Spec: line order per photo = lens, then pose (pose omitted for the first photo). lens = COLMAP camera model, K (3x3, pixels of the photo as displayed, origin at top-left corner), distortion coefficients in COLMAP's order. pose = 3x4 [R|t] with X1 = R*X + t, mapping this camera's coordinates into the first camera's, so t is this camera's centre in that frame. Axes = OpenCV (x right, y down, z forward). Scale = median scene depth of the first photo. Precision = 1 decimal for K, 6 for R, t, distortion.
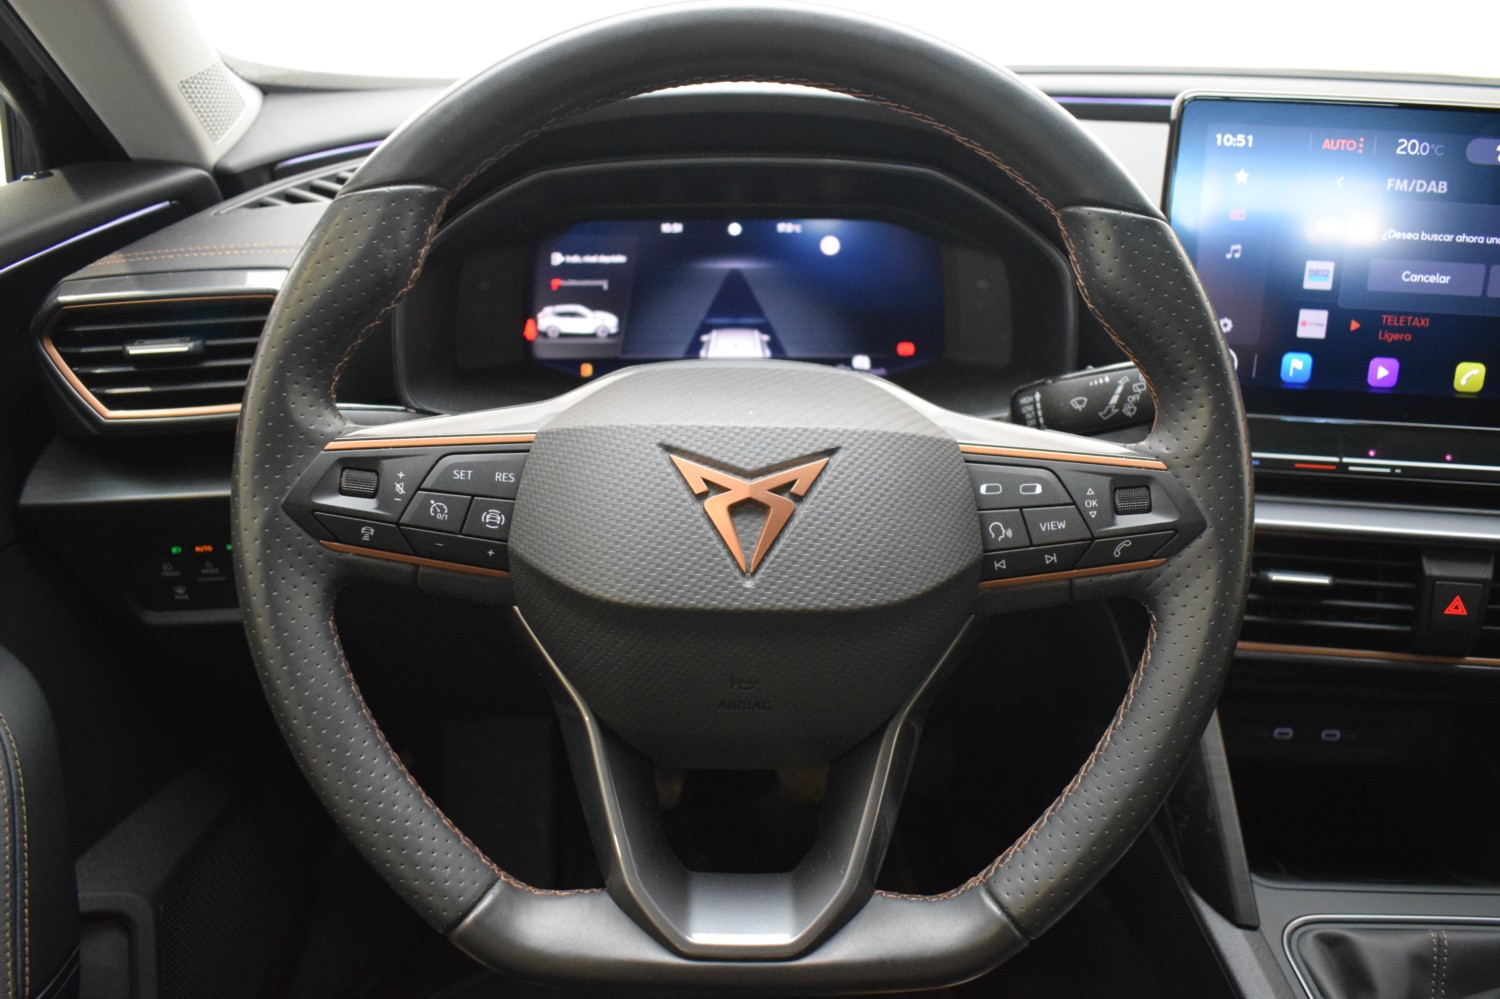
lens RADIAL K [[1292.8, 0, 766.0], [0, 1292.8, 506.1], [0, 0, 1]] dist [-0.101627, -0.005832]
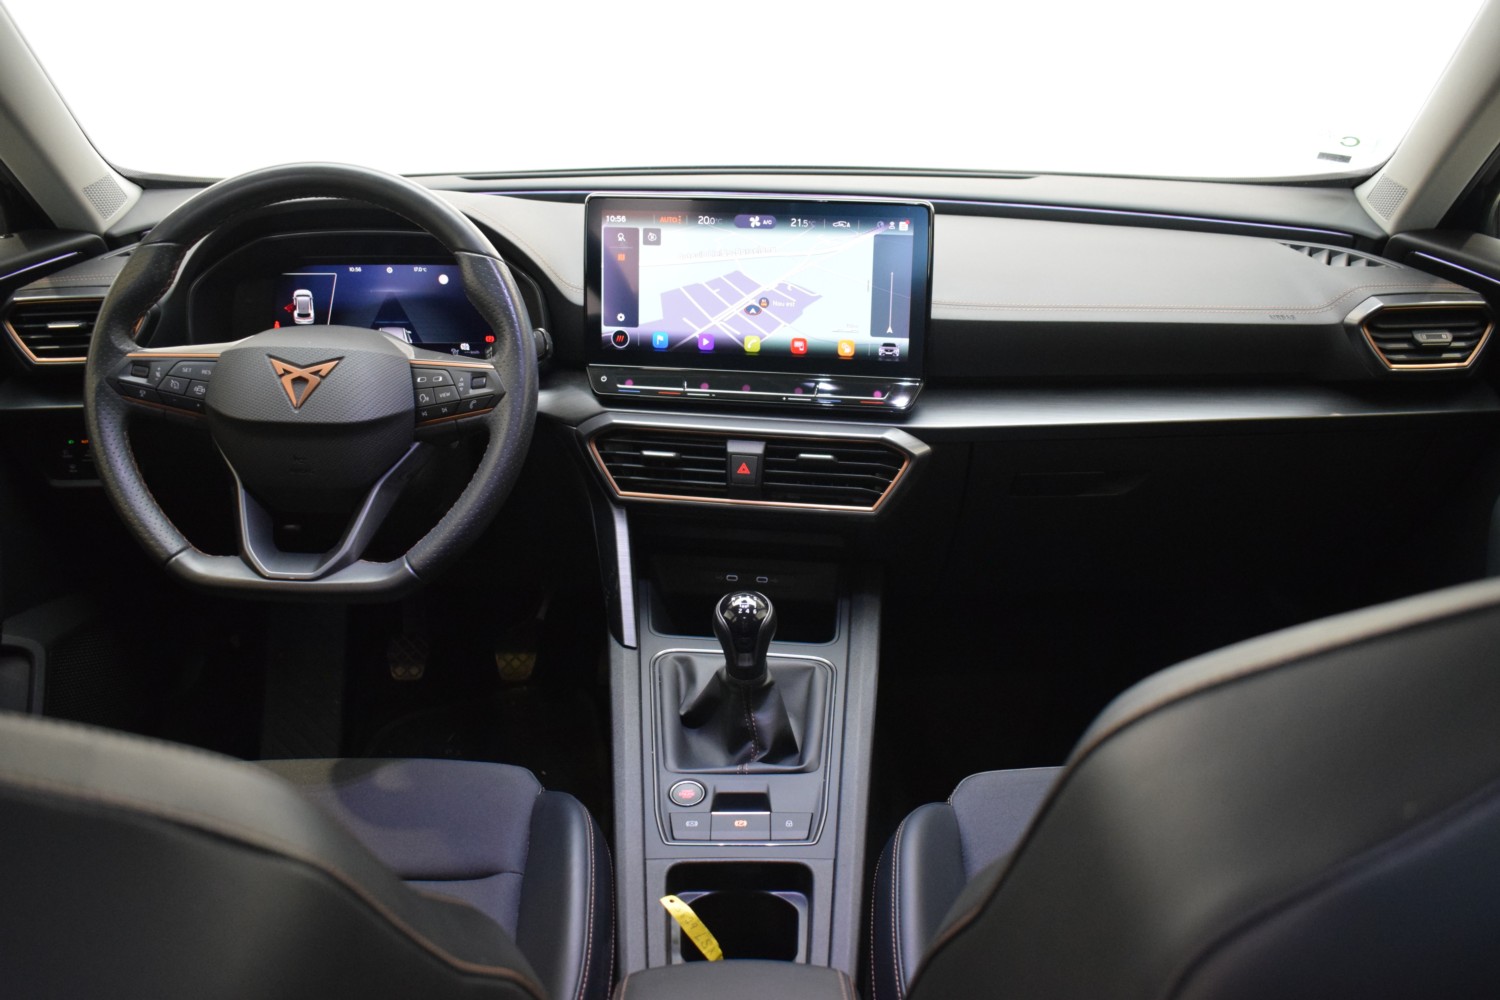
lens RADIAL K [[1461.3, 0, 748.4], [0, 1461.3, 497.3], [0, 0, 1]] dist [-0.099966, 0.000000]
pose [[0.999439, 0.011854, -0.031312, 0.824792], [-0.014346, 0.996644, -0.080595, 0.384464], [0.030252, 0.080999, 0.996255, -1.453990]]
